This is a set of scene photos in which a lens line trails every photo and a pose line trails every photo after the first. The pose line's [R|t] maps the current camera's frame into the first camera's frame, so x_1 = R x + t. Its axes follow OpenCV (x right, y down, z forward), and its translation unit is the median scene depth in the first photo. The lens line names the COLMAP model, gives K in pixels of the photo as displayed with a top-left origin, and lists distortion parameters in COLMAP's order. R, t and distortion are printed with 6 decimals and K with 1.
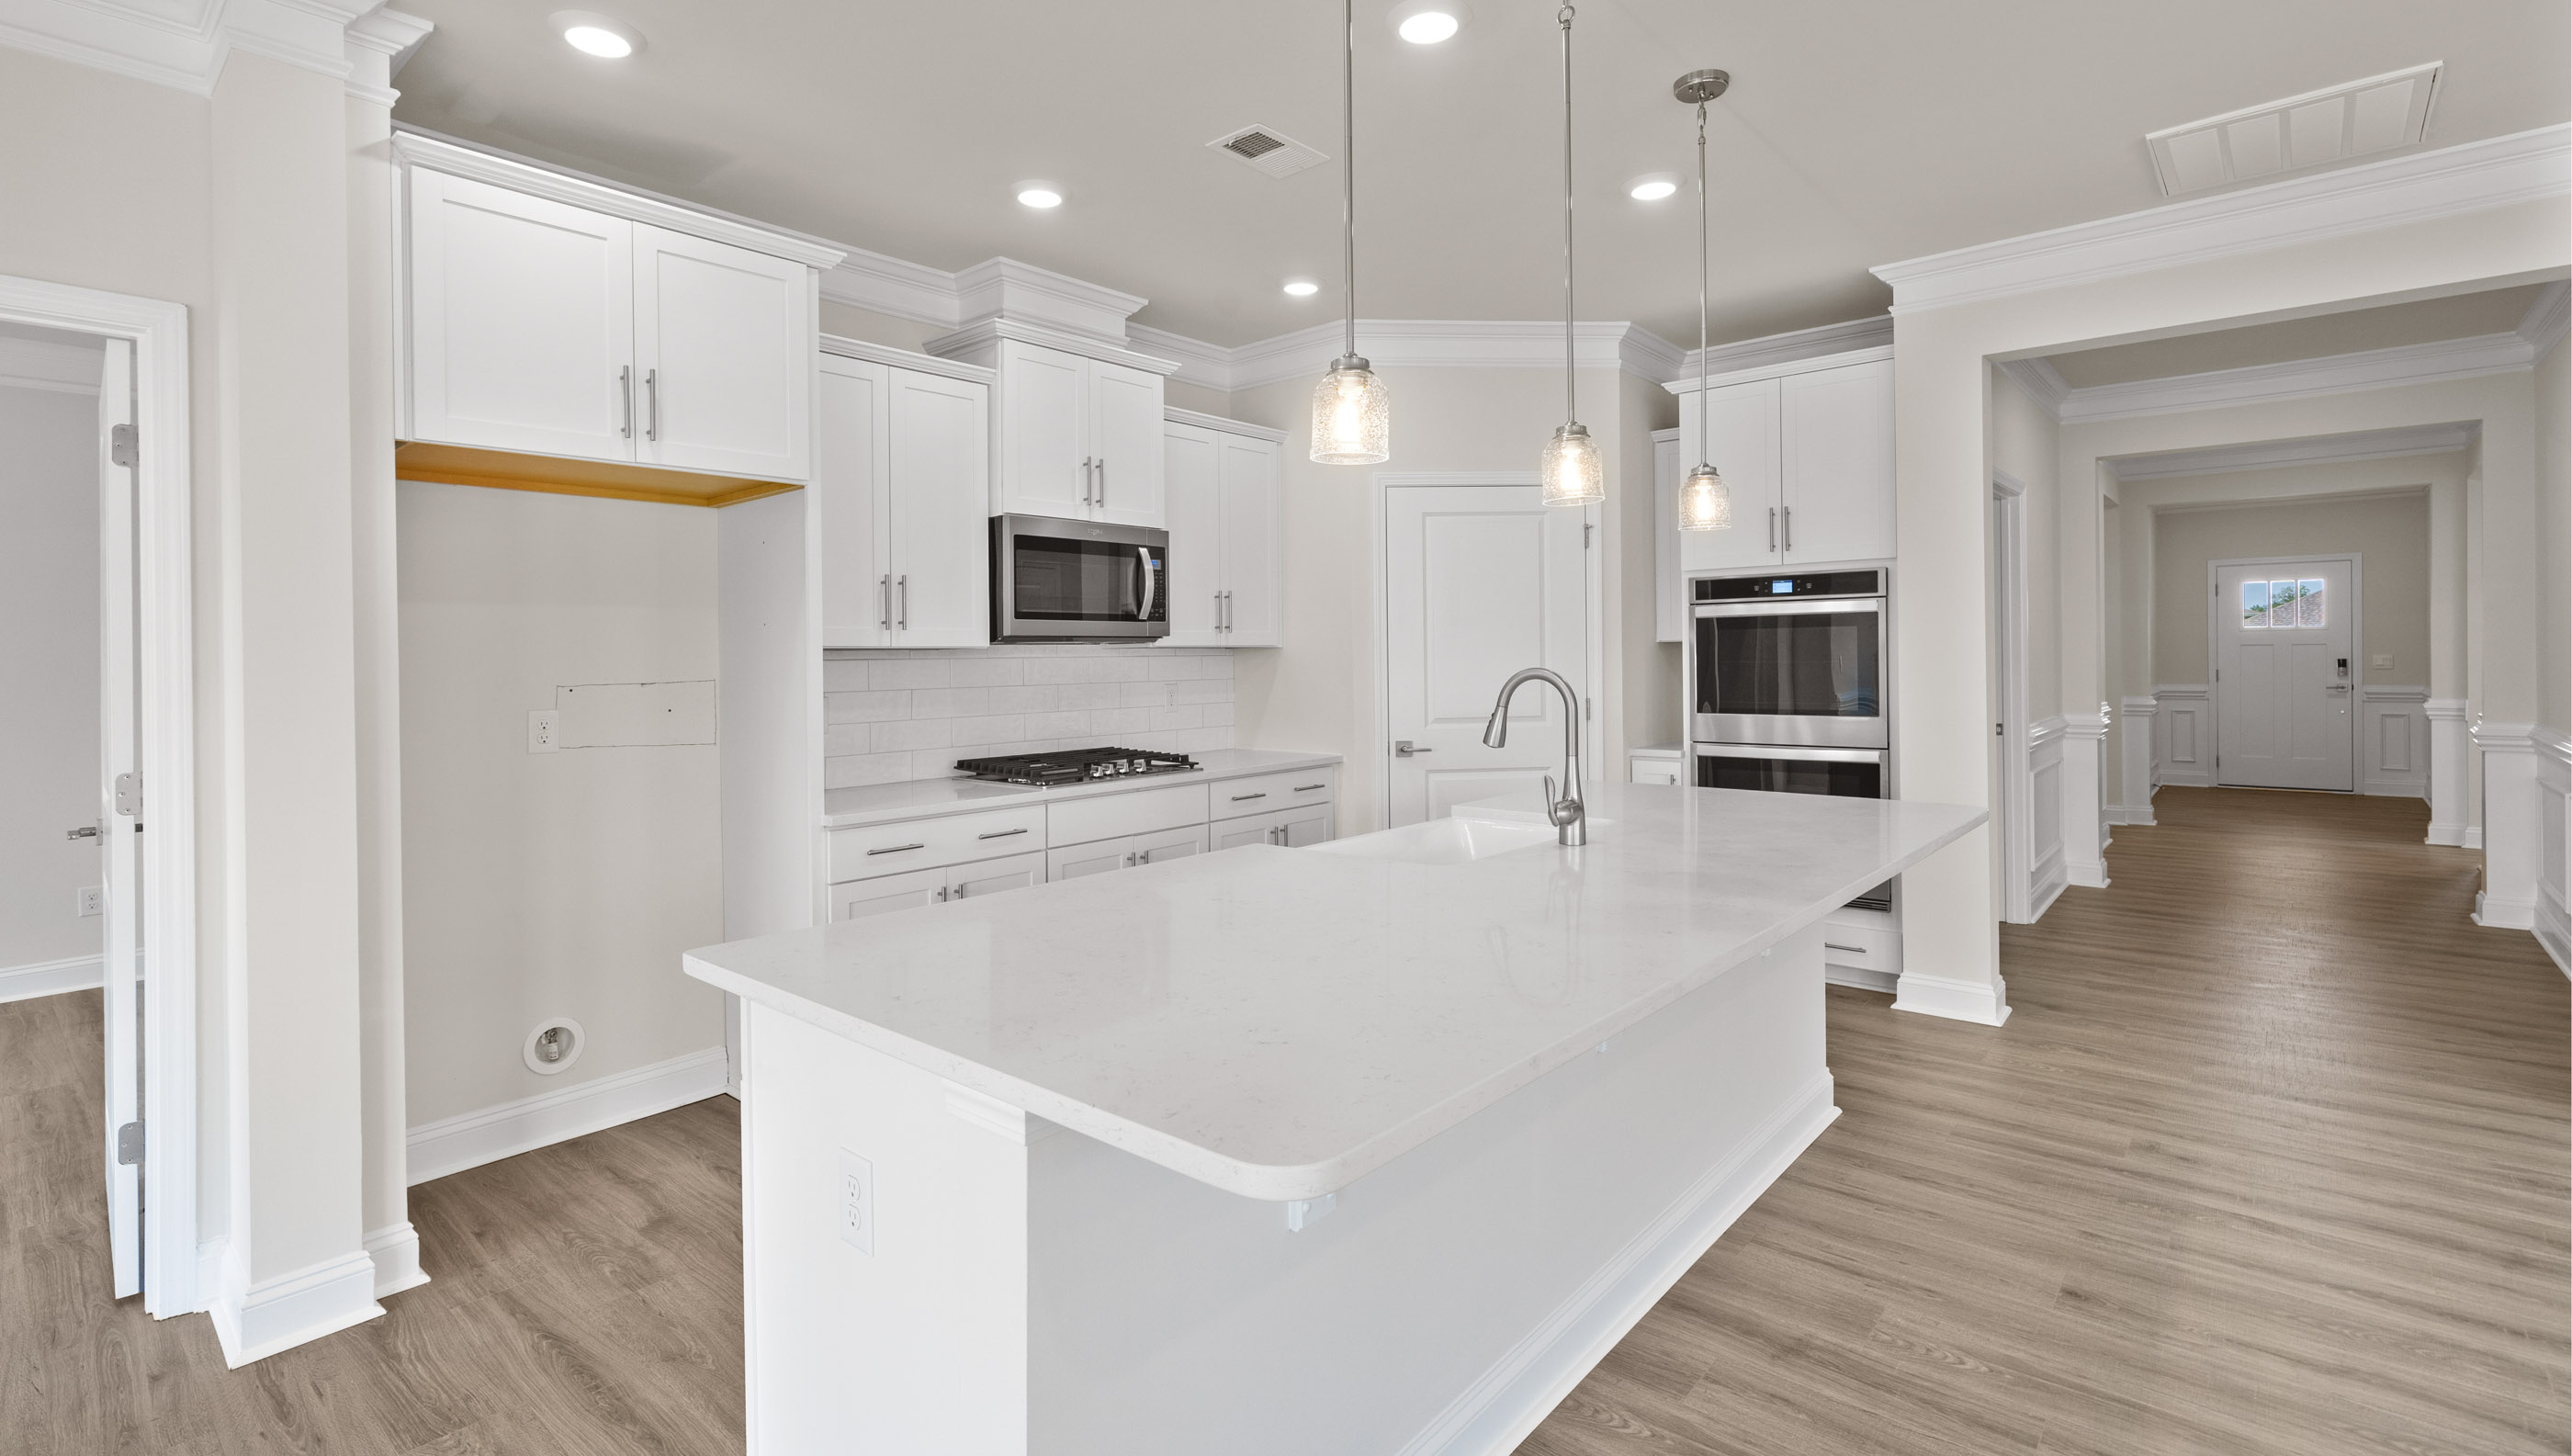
lens RADIAL K [[1139.2, 0, 1333.9], [0, 1139.2, 661.8], [0, 0, 1]] dist [0.002483, 0.000586]
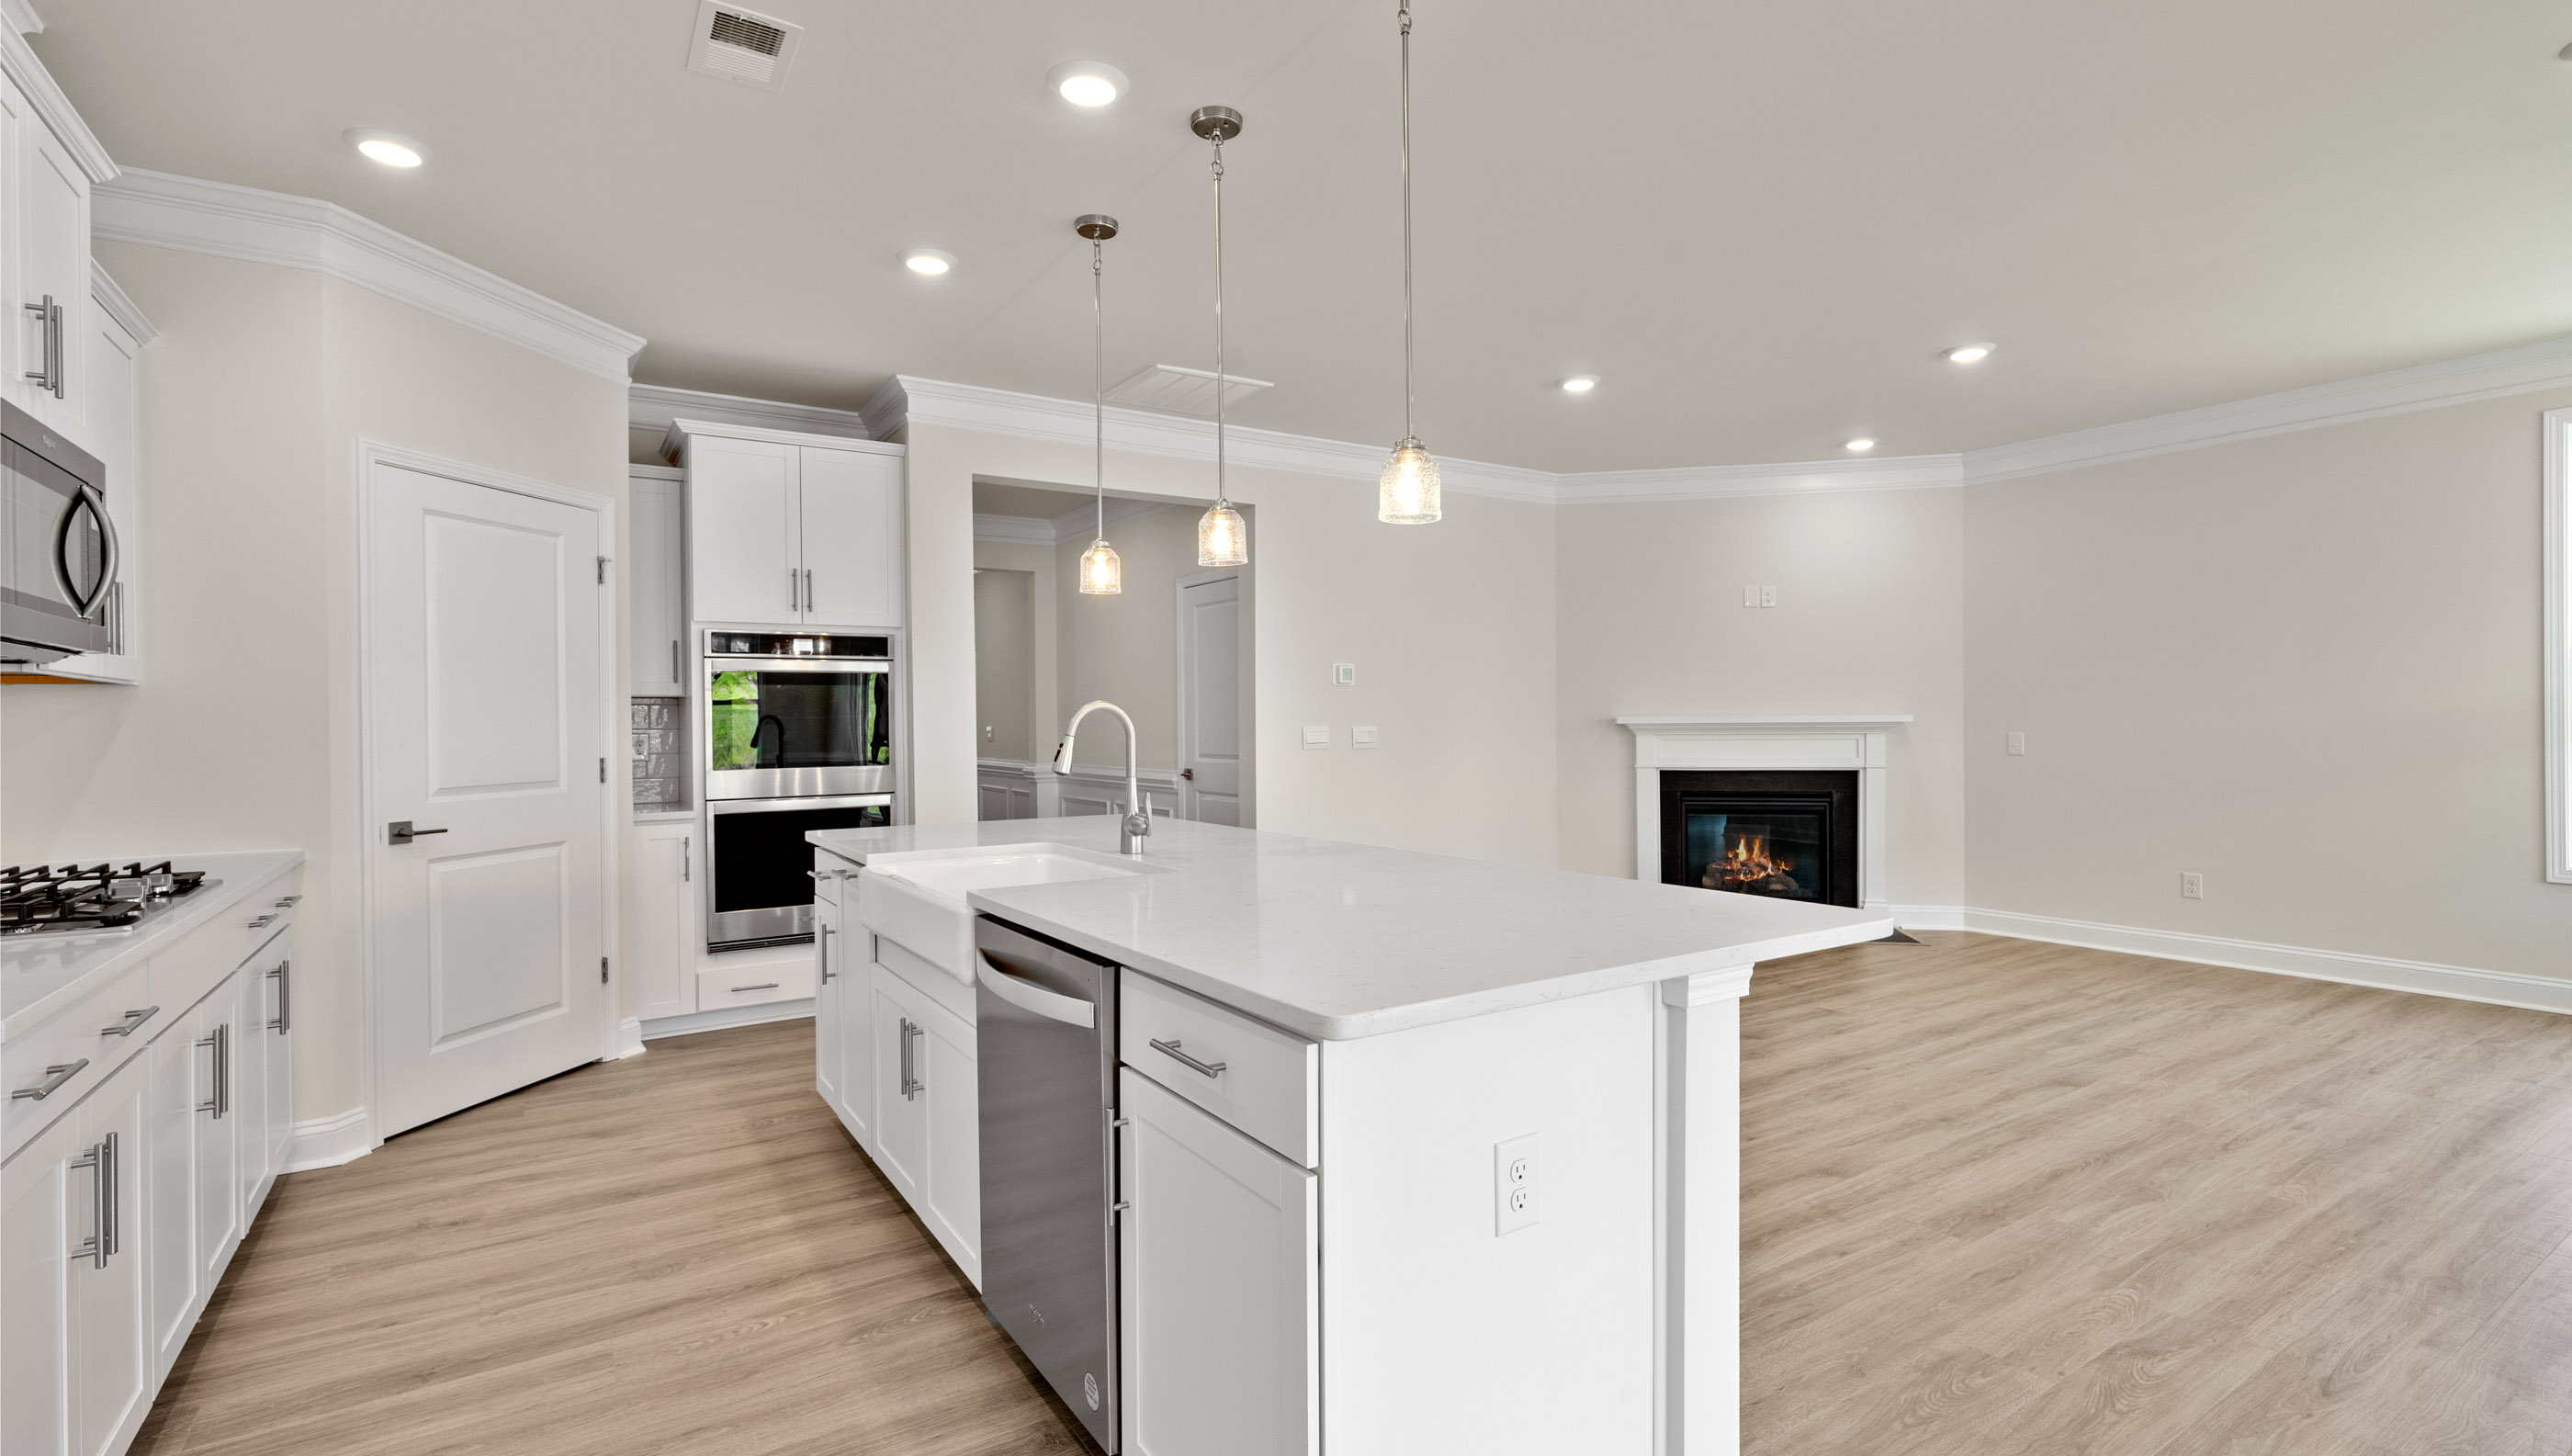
lens RADIAL K [[1139.2, 0, 1212.7], [0, 1139.2, 718.9], [0, 0, 1]] dist [0.002483, 0.000586]
pose [[0.327033, 0.013099, 0.944922, -0.472530], [0.007949, 0.999830, -0.016611, 0.022137], [-0.944979, 0.012944, 0.326874, 0.300197]]
